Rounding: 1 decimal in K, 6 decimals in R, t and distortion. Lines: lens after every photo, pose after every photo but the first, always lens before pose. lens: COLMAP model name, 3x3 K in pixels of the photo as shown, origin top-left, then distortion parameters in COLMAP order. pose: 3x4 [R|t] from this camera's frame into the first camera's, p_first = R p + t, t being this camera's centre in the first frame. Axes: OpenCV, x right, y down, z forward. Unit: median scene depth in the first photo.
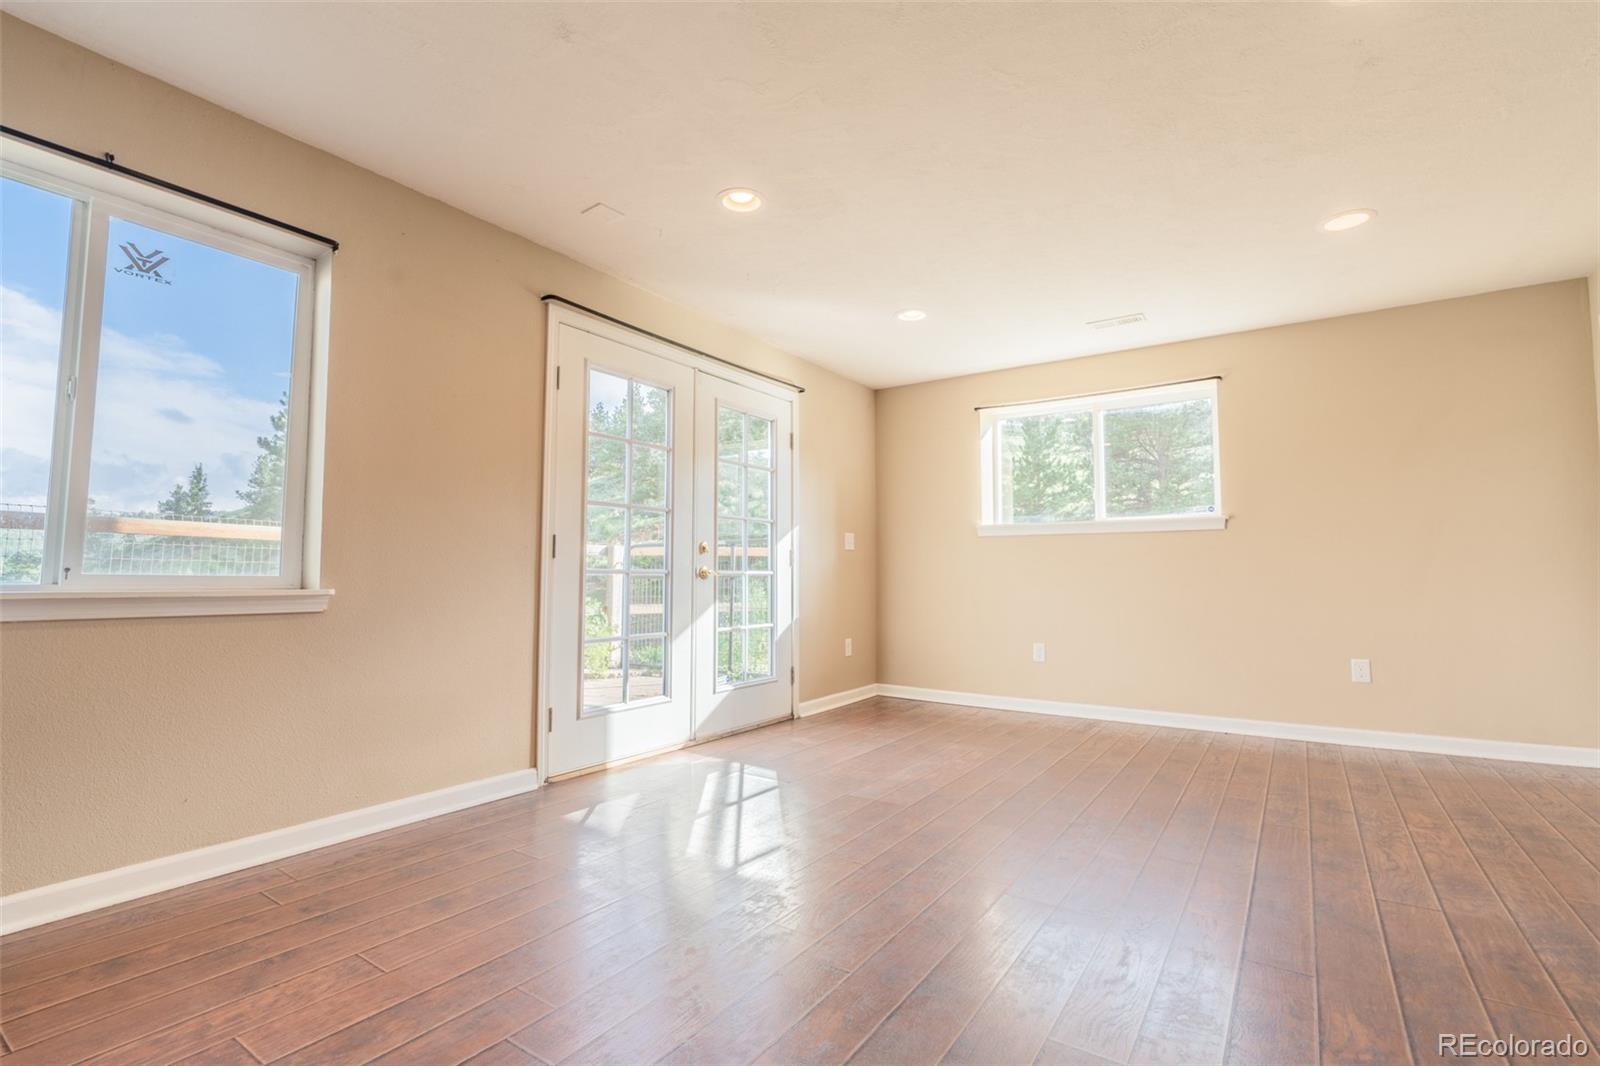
lens RADIAL K [[734.5, 0, 803.8], [0, 734.5, 528.4], [0, 0, 1]] dist [0.003868, 0.001086]
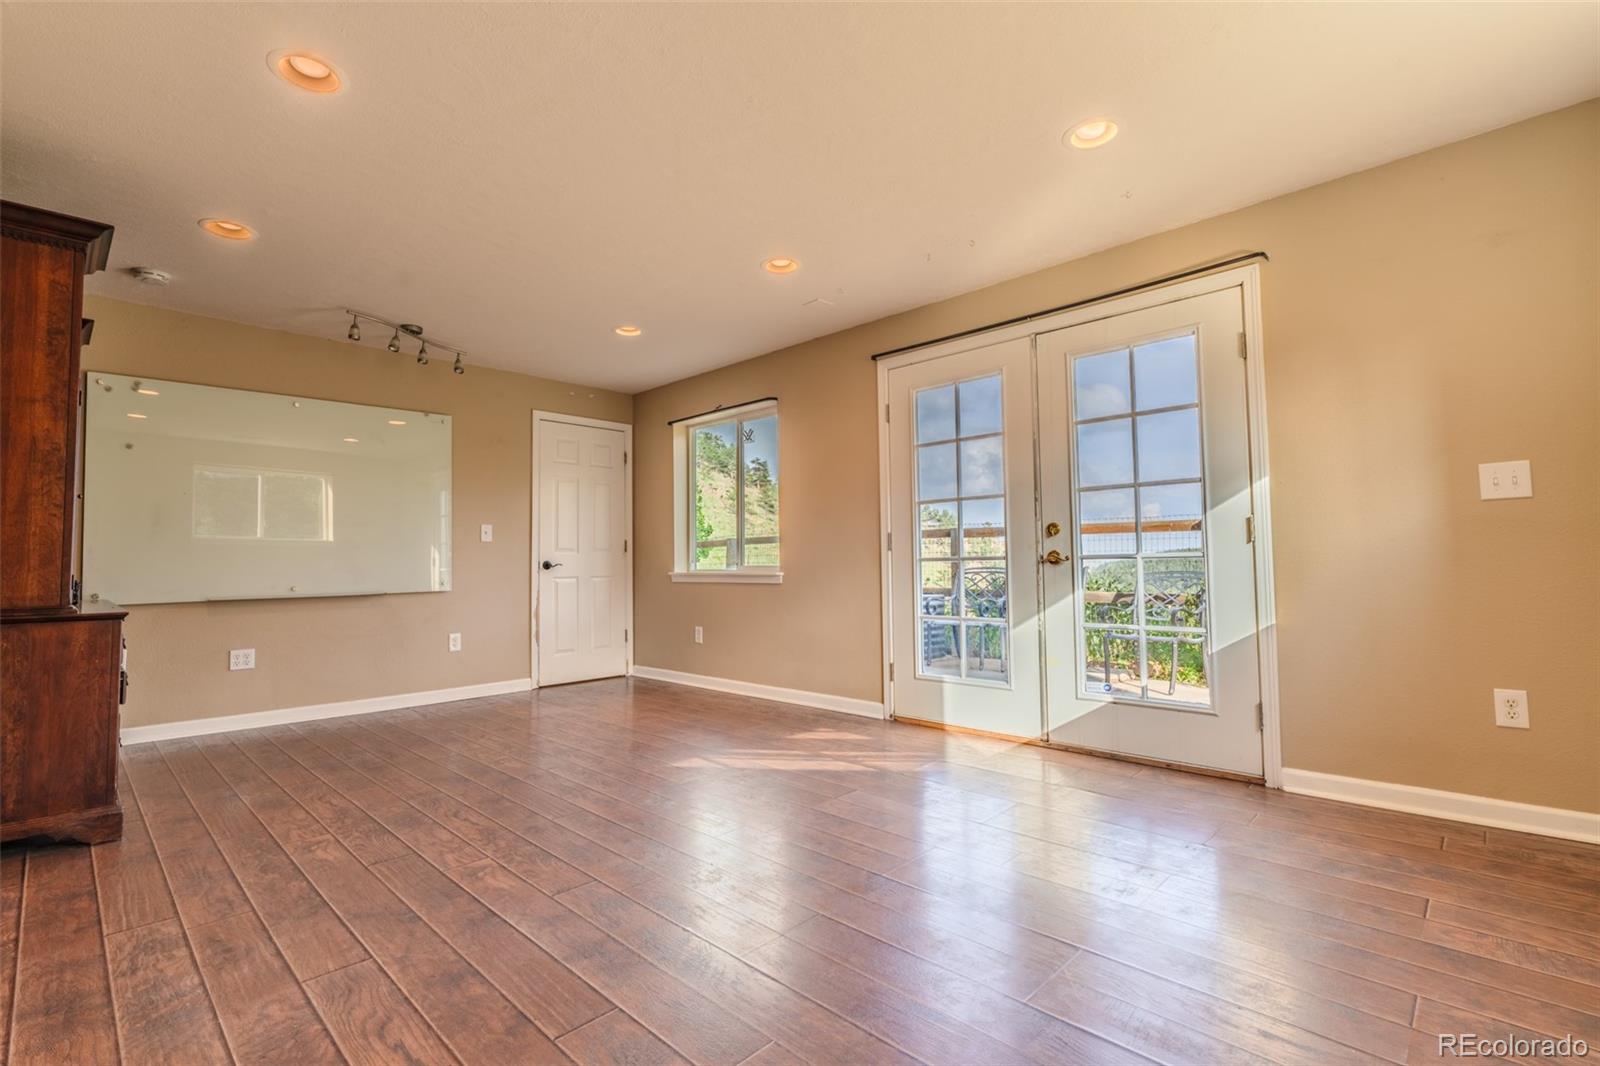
lens RADIAL K [[734.5, 0, 803.8], [0, 734.5, 528.4], [0, 0, 1]] dist [0.003868, 0.001086]
pose [[-0.179063, -0.048489, -0.982642, 0.992280], [0.077487, 0.994987, -0.063218, 0.071870], [0.980781, -0.087462, -0.174409, 1.080281]]
